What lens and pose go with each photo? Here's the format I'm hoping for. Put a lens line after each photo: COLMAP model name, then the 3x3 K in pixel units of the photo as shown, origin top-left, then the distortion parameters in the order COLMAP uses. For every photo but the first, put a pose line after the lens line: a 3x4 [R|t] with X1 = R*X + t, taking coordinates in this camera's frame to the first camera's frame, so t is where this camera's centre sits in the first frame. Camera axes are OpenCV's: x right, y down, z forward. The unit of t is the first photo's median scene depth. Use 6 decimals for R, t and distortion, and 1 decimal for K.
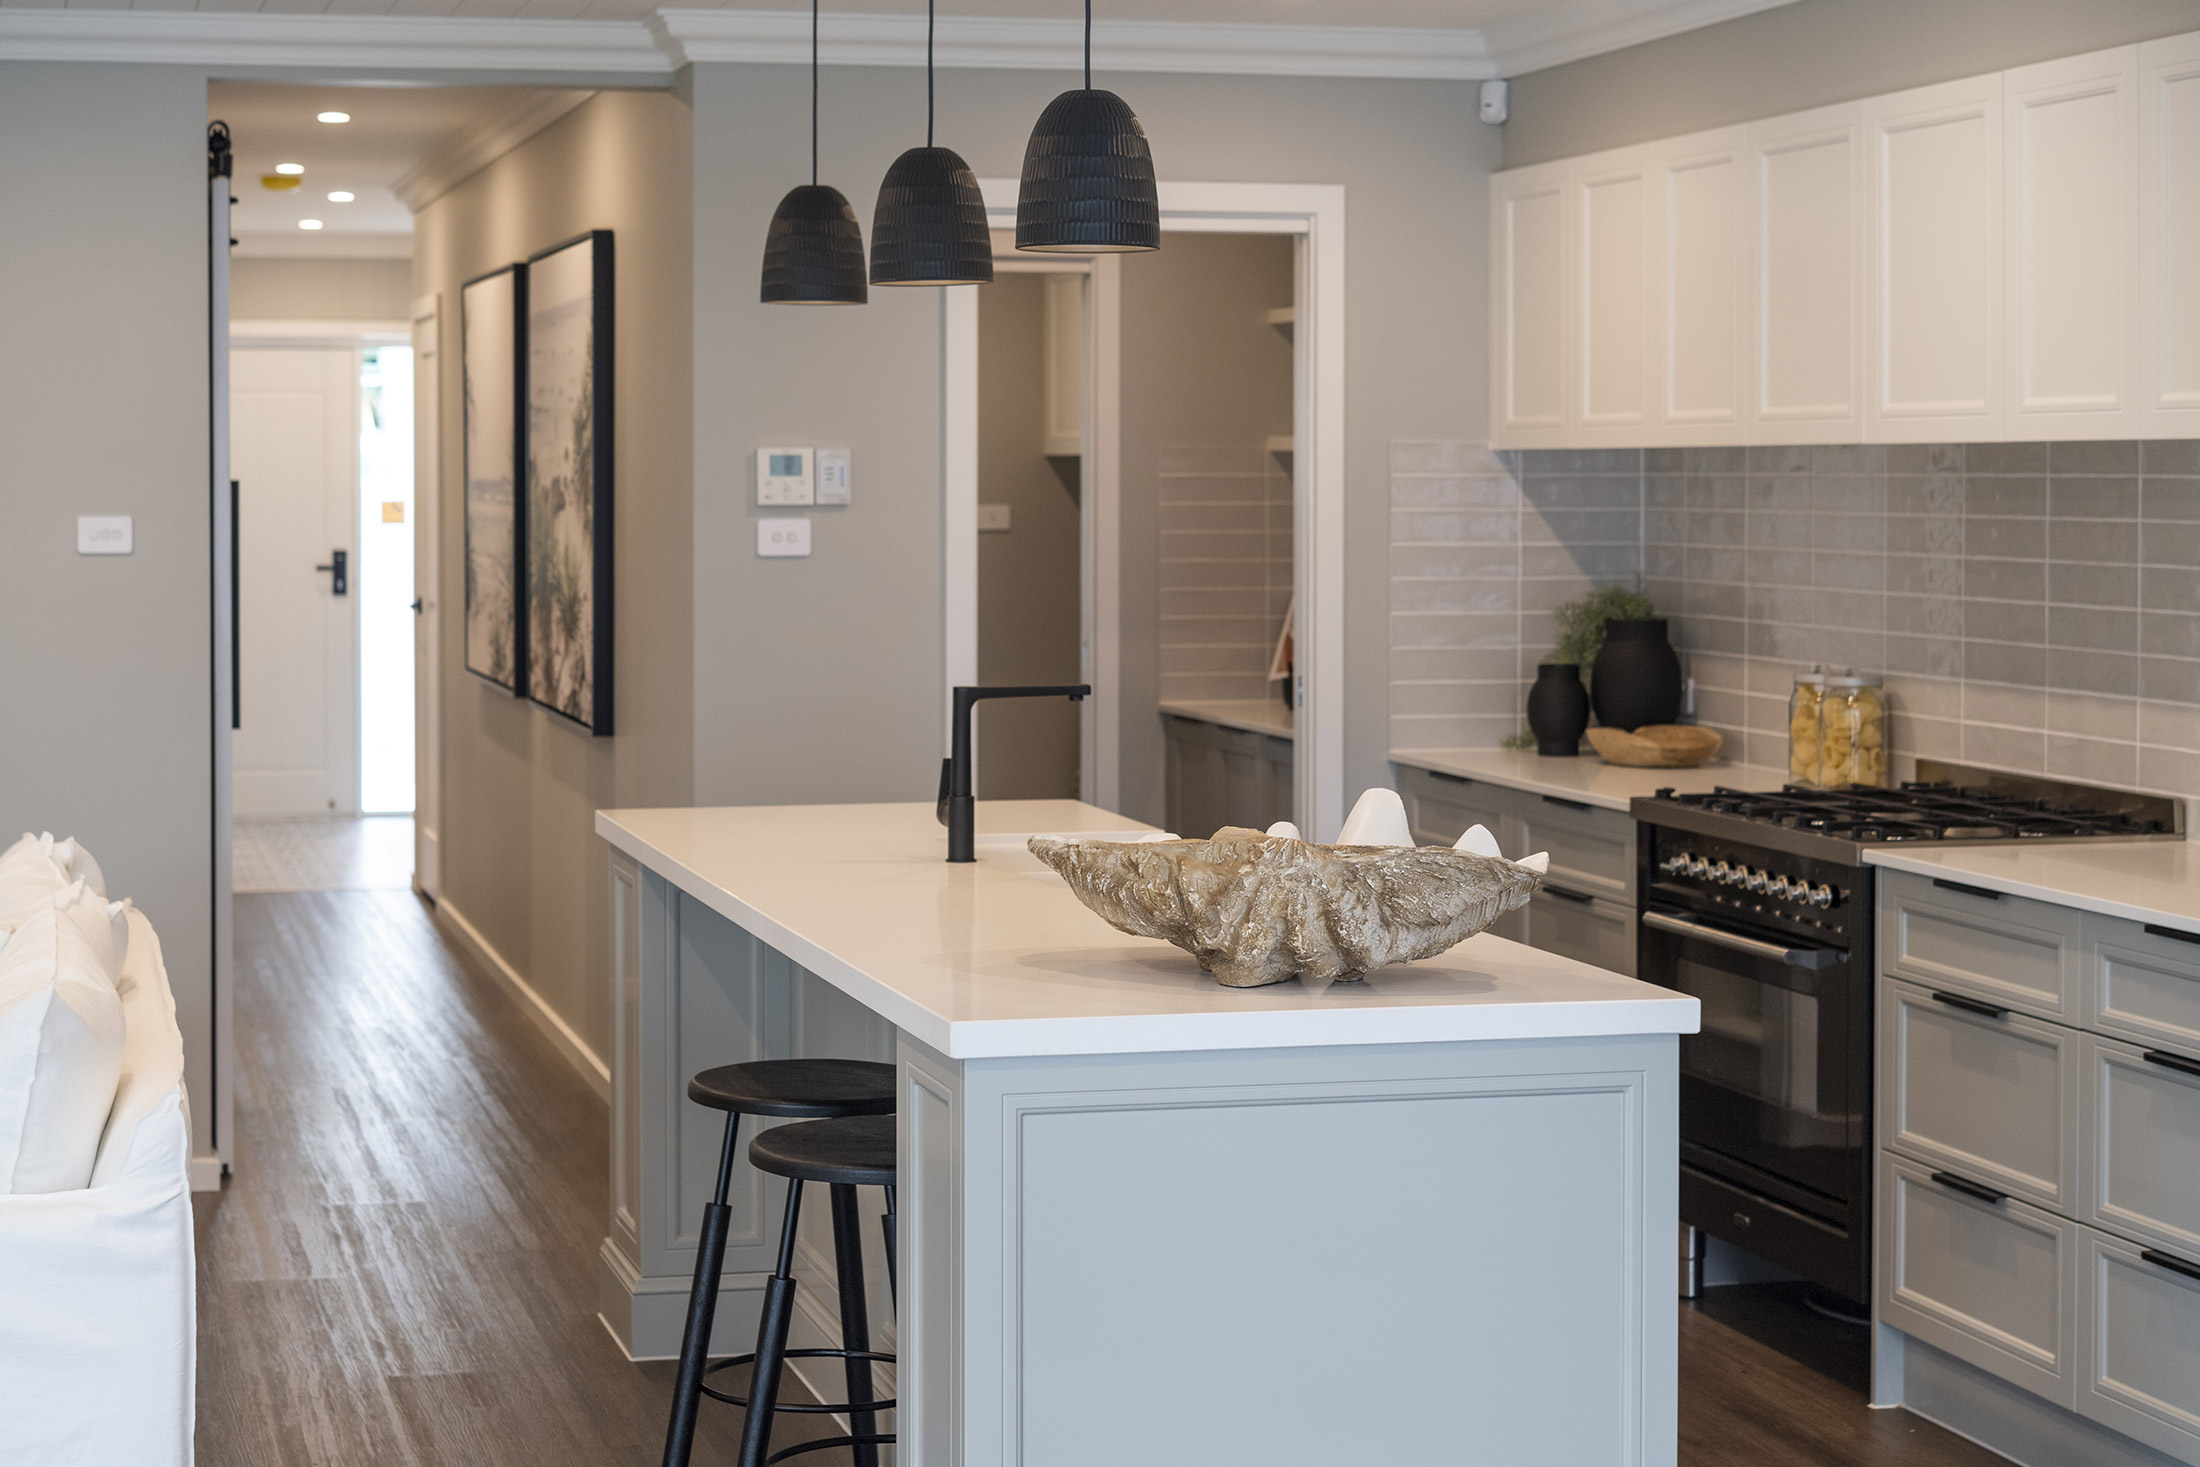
lens RADIAL K [[5603.5, 0, 1100.3], [0, 5603.5, 735.7], [0, 0, 1]] dist [-0.090272, 0.000000]
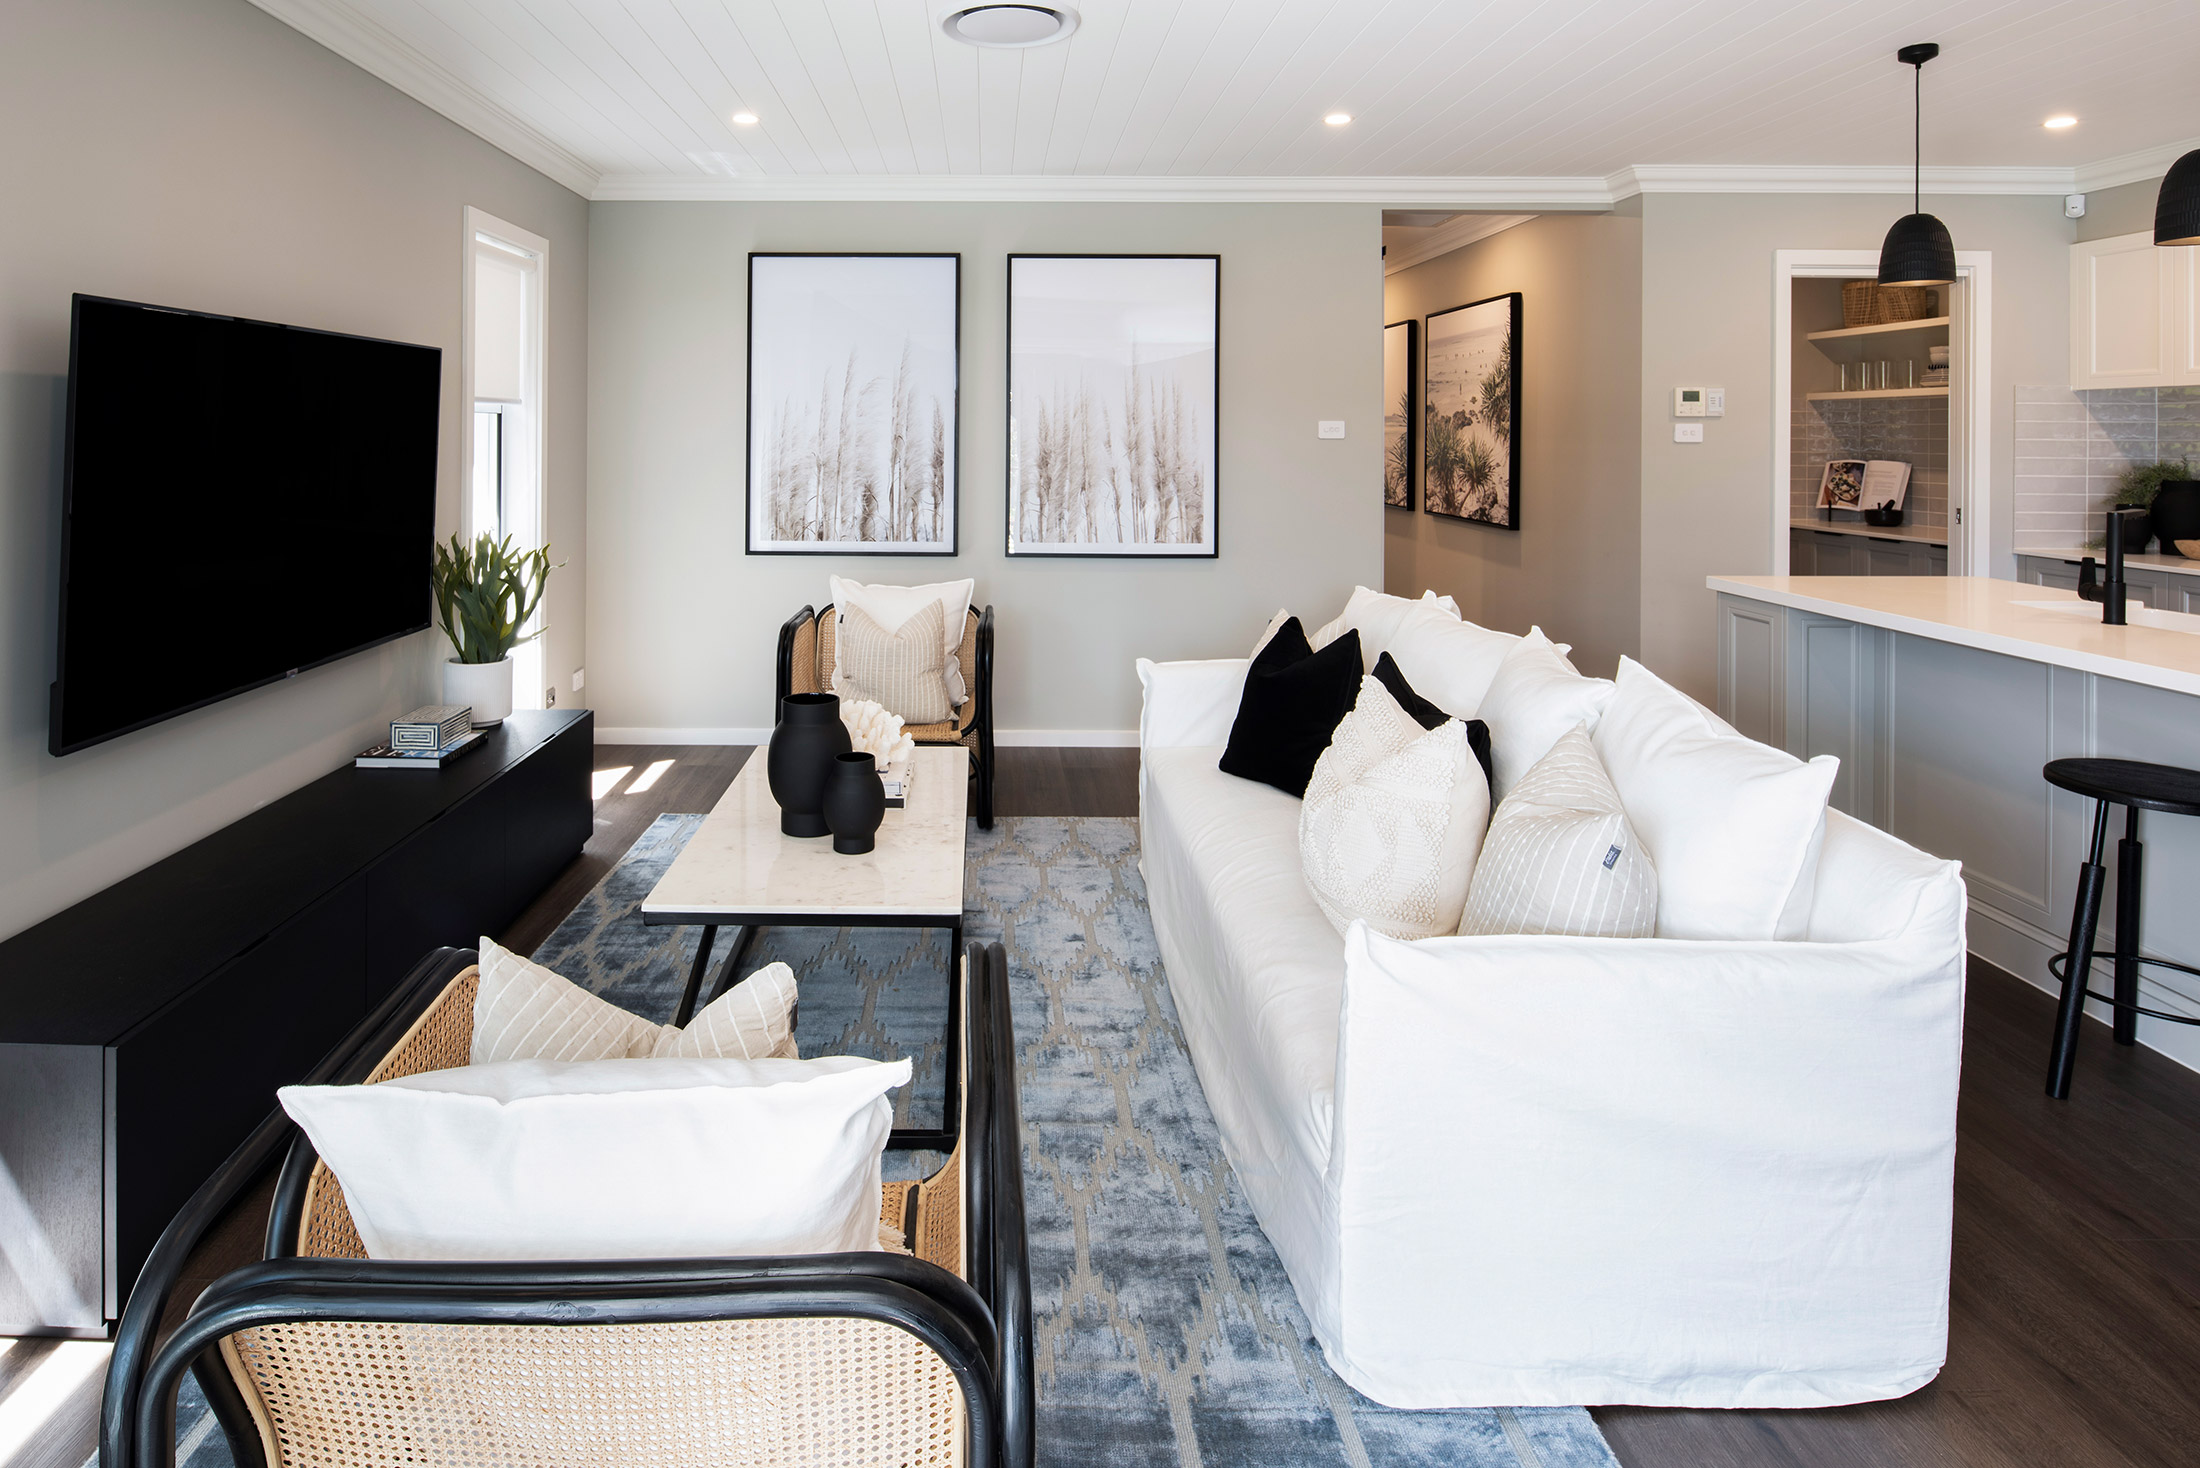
lens RADIAL K [[5603.5, 0, 1099.7], [0, 5603.5, 731.7], [0, 0, 1]] dist [-0.090272, 0.000000]
pose [[0.922660, 0.031855, -0.384297, 0.512720], [-0.019249, 0.999144, 0.036605, 0.001665], [0.385134, -0.026376, 0.922484, -0.901325]]
